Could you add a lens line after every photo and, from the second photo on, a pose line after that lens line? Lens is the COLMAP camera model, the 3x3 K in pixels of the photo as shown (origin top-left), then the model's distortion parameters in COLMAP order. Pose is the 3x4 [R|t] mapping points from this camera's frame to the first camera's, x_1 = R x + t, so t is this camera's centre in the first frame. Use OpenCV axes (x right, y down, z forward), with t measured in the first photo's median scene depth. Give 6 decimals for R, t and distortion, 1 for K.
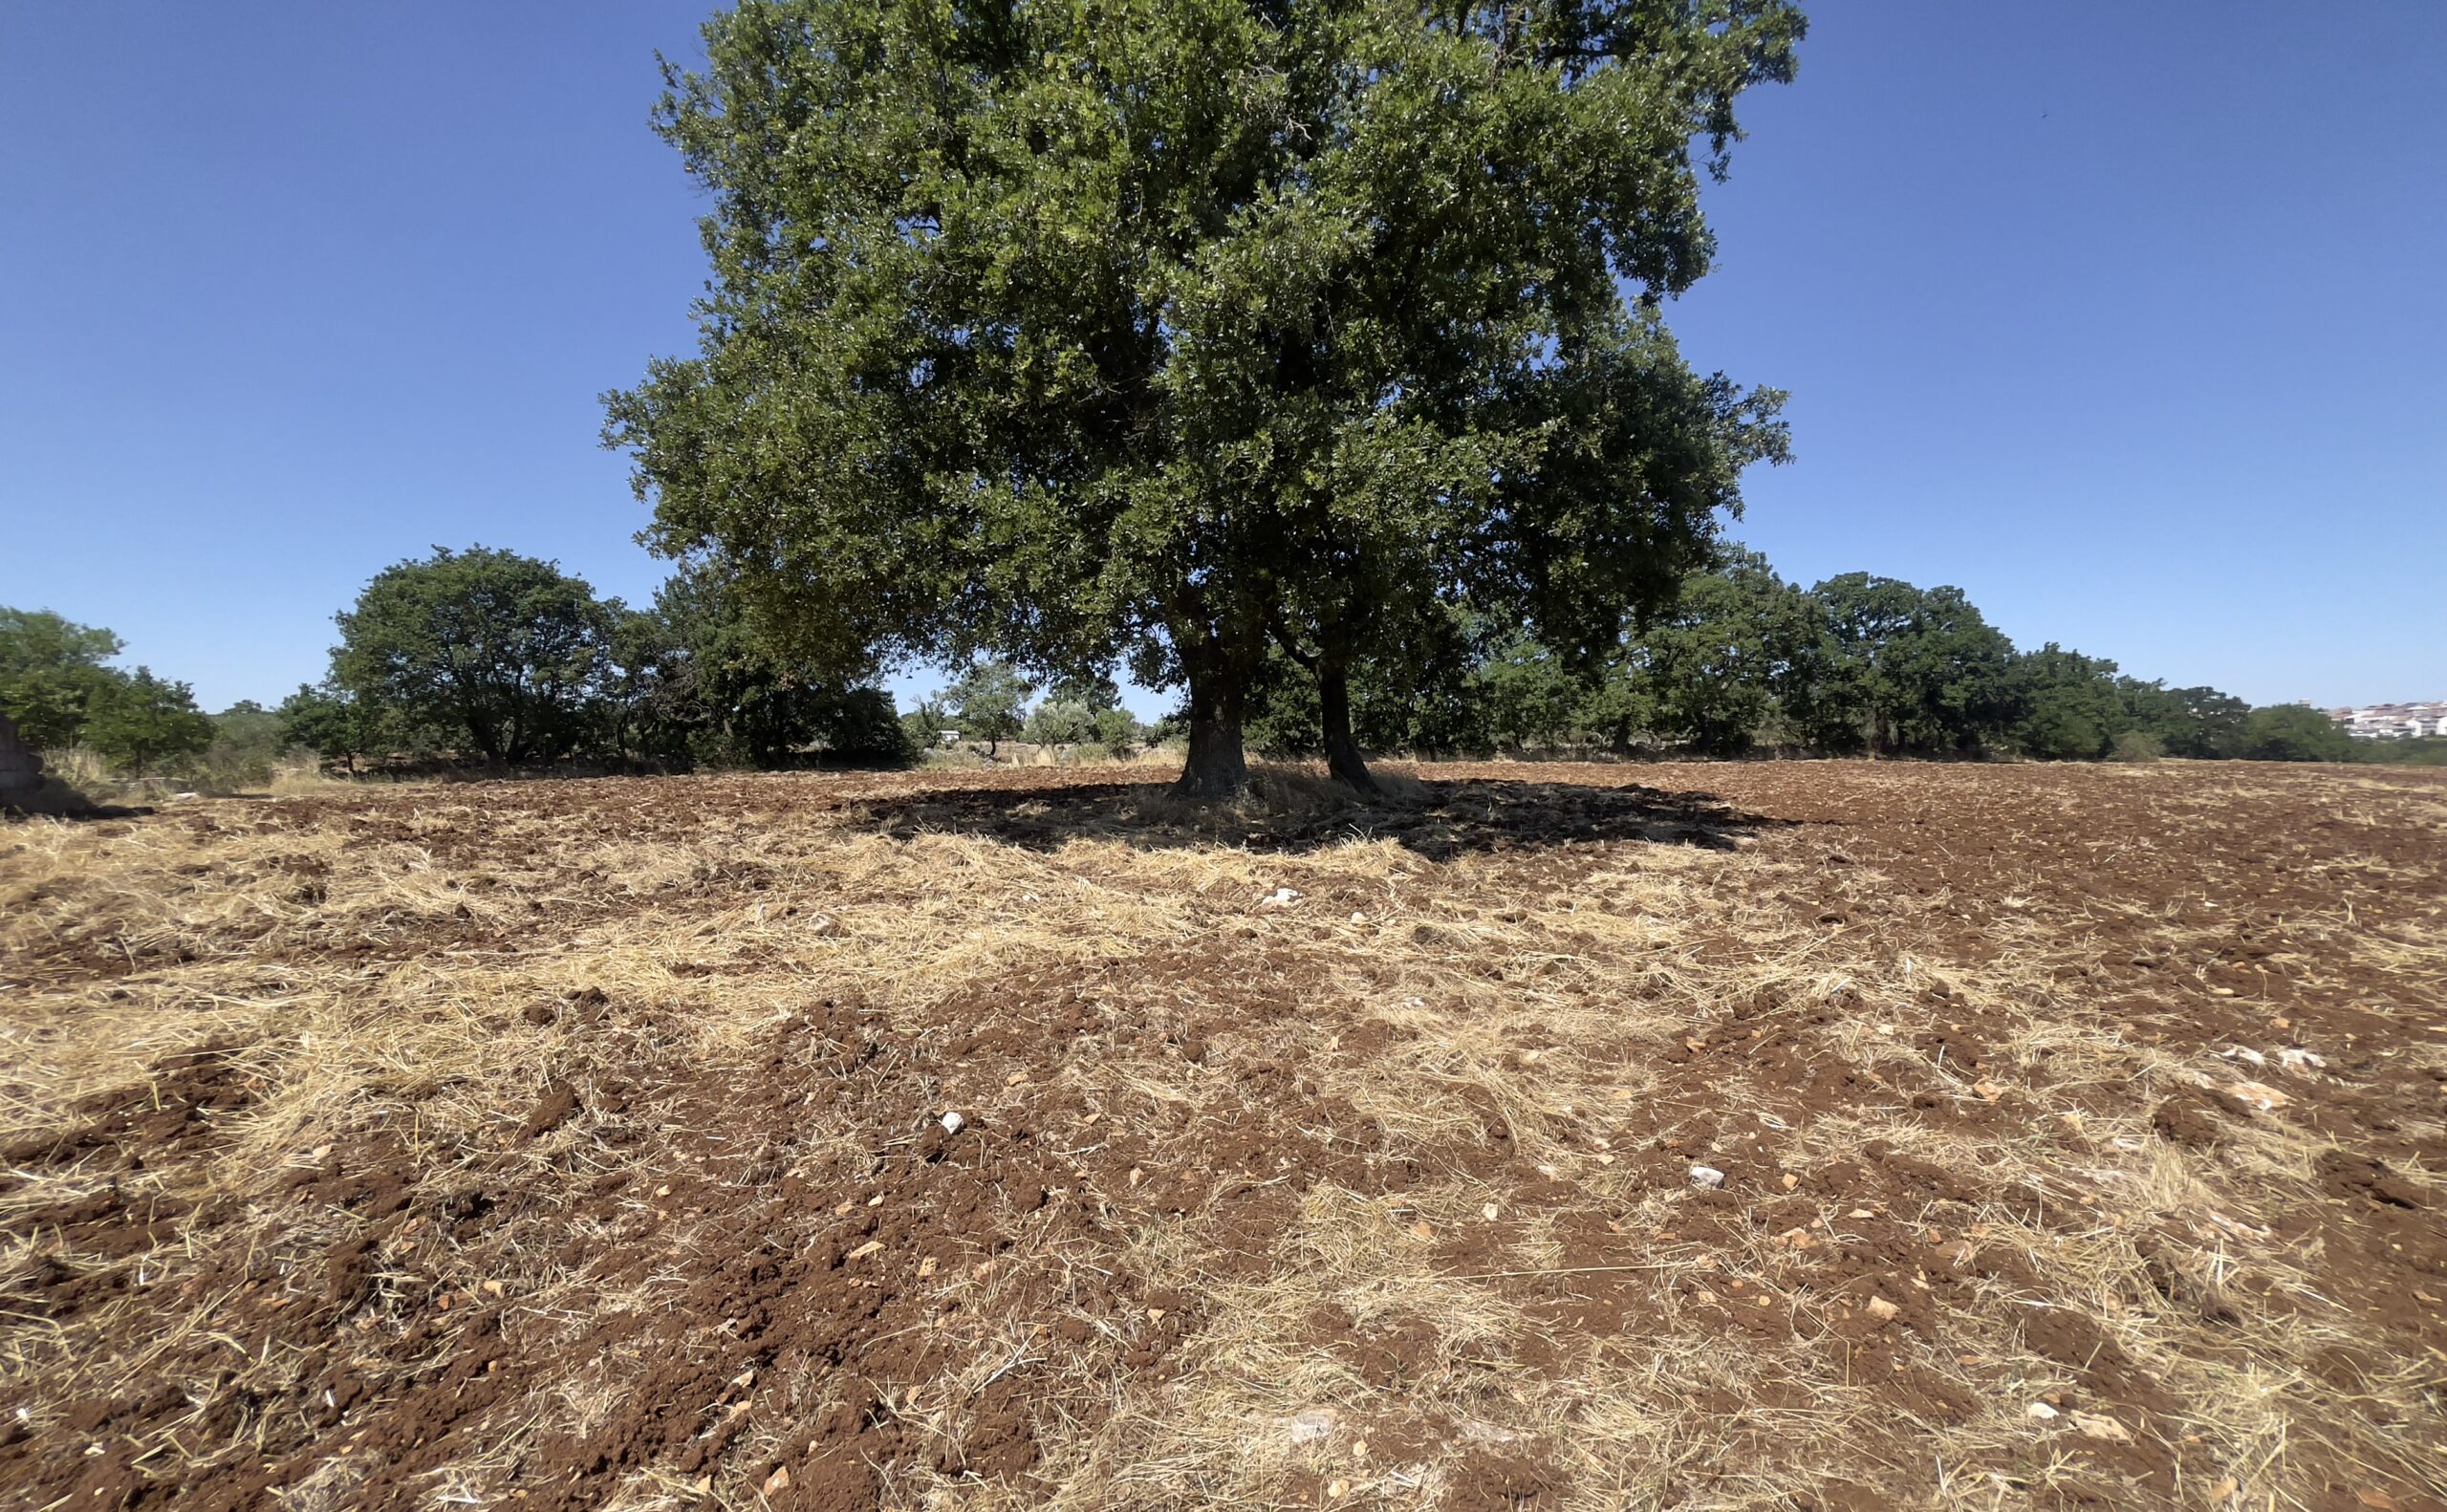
lens RADIAL K [[997.4, 0, 1217.9], [0, 997.4, 750.3], [0, 0, 1]] dist [0.000686, 0.005867]
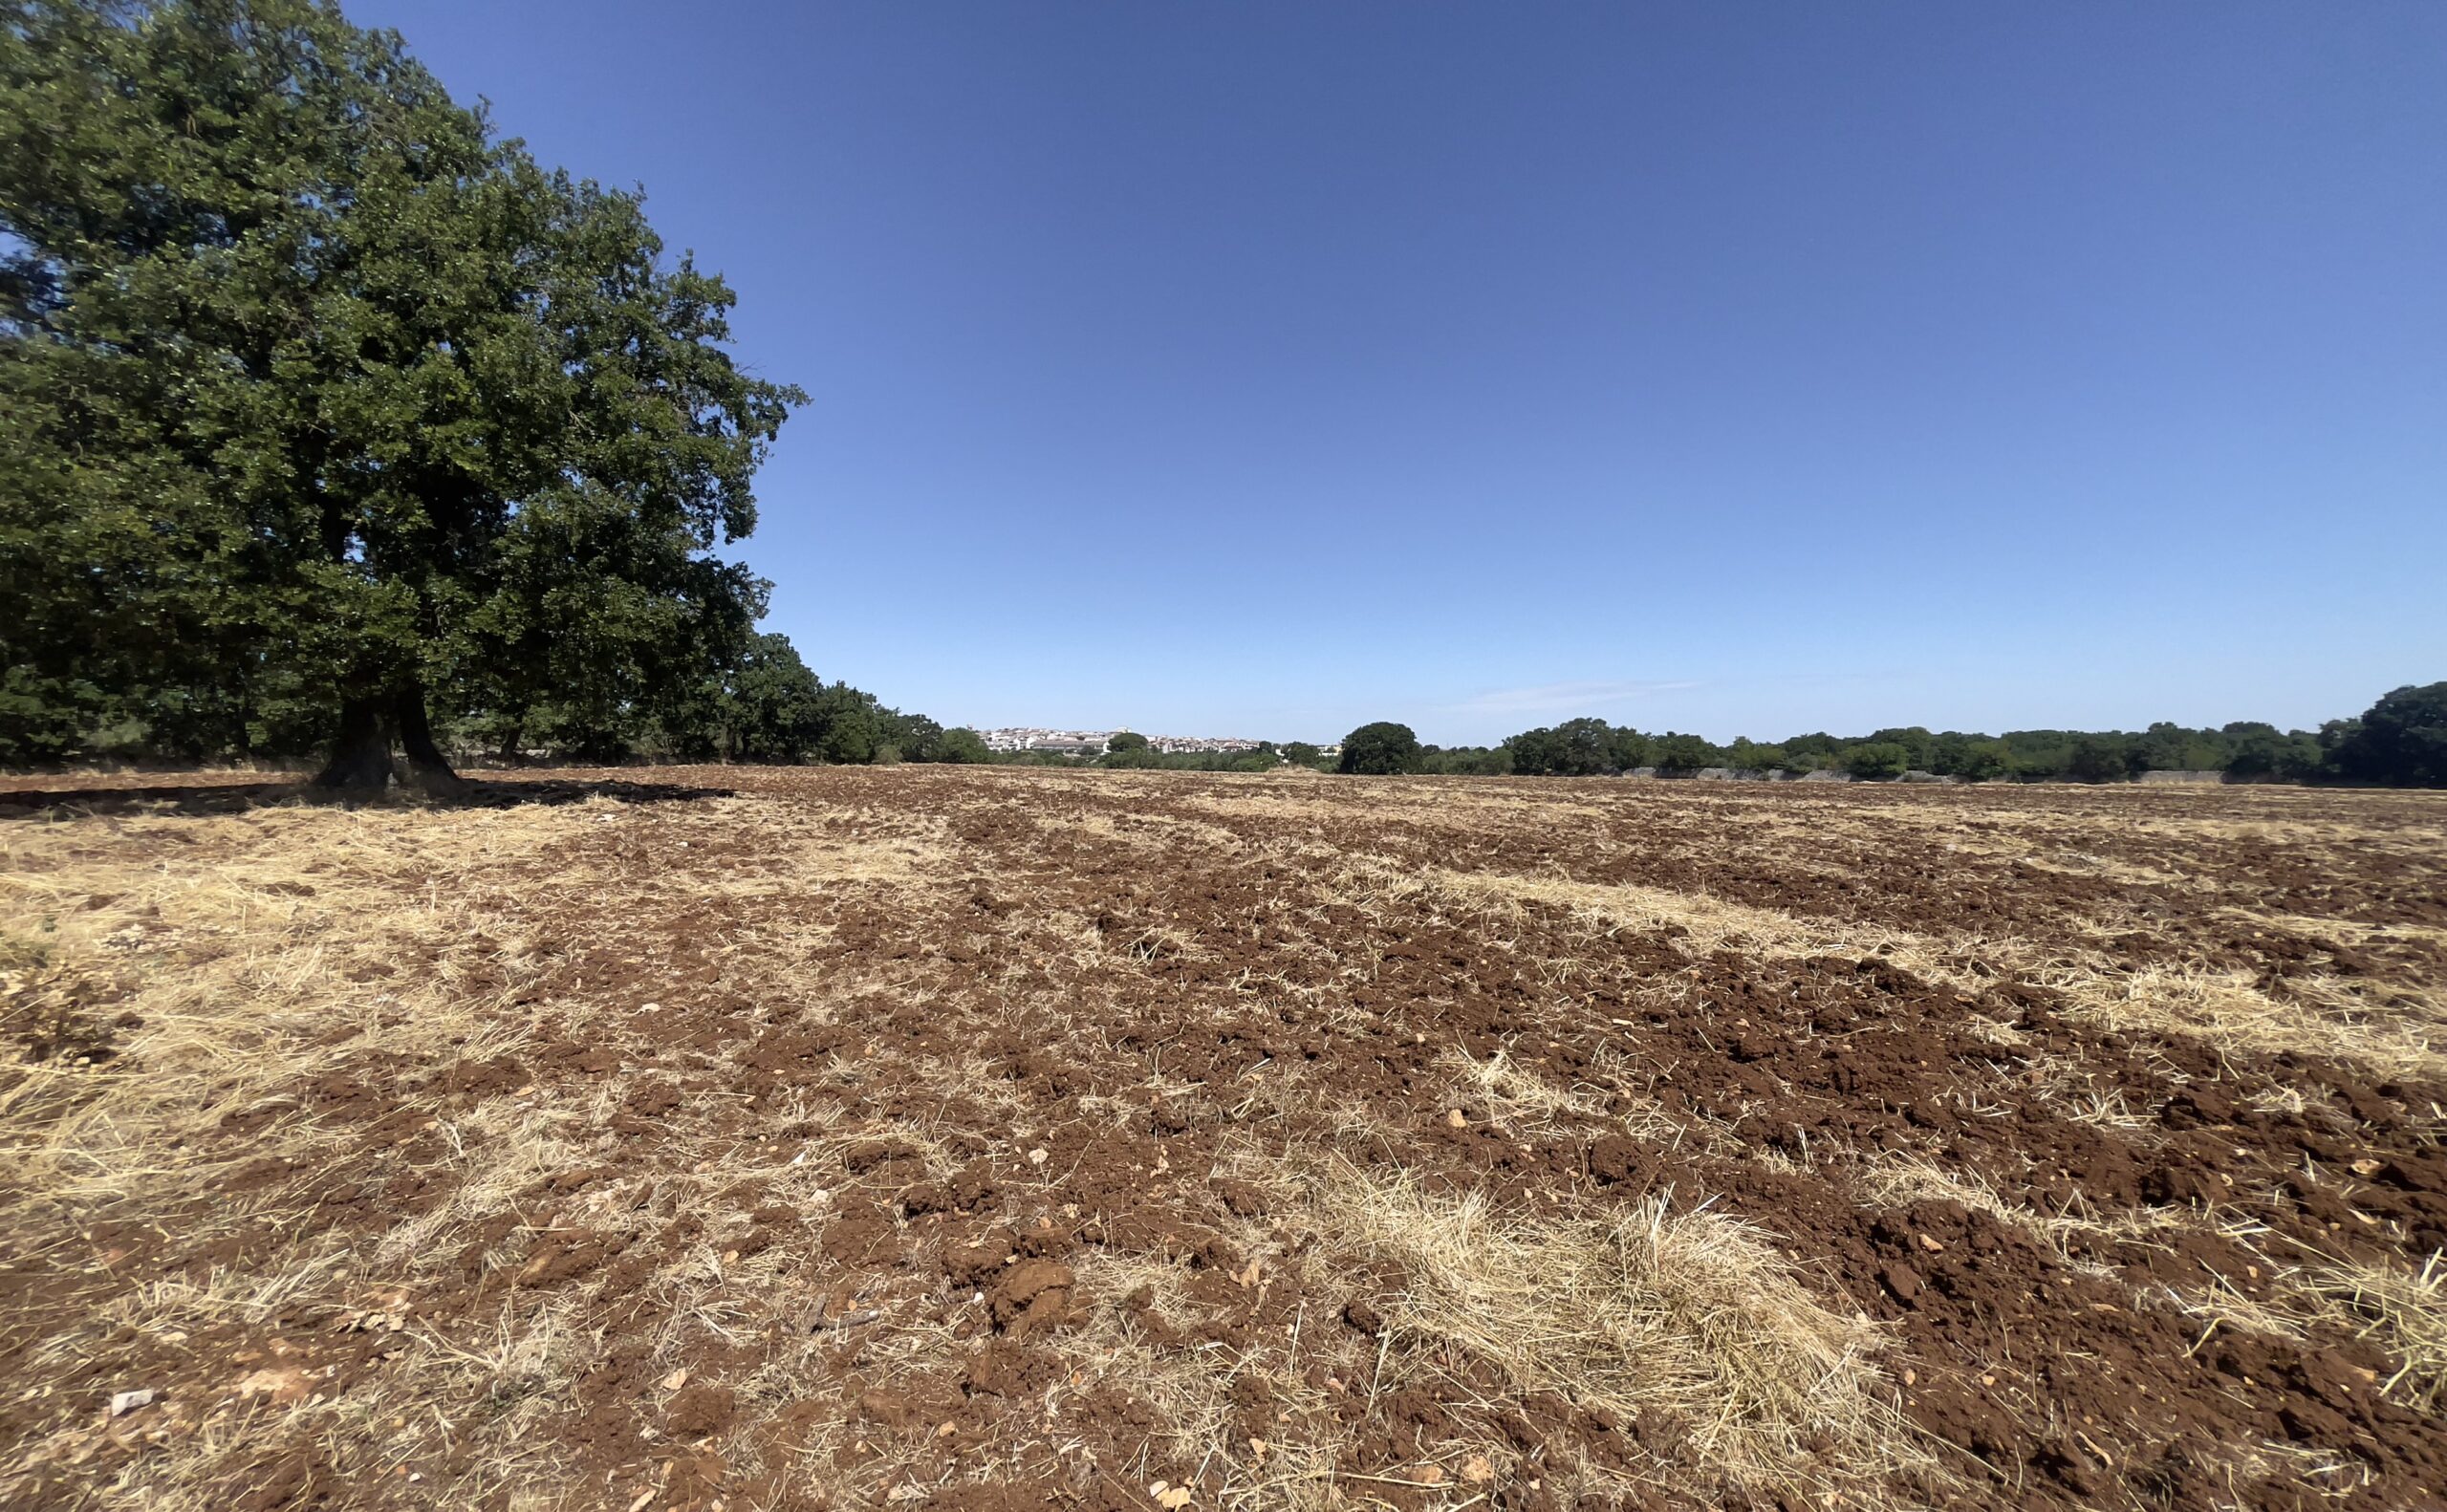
lens RADIAL K [[997.4, 0, 1216.9], [0, 997.4, 745.8], [0, 0, 1]] dist [0.000686, 0.005867]
pose [[0.483759, 0.007336, 0.875170, -0.147340], [0.005433, 0.999920, -0.011385, 0.002832], [-0.875184, 0.010263, 0.483681, -0.148554]]
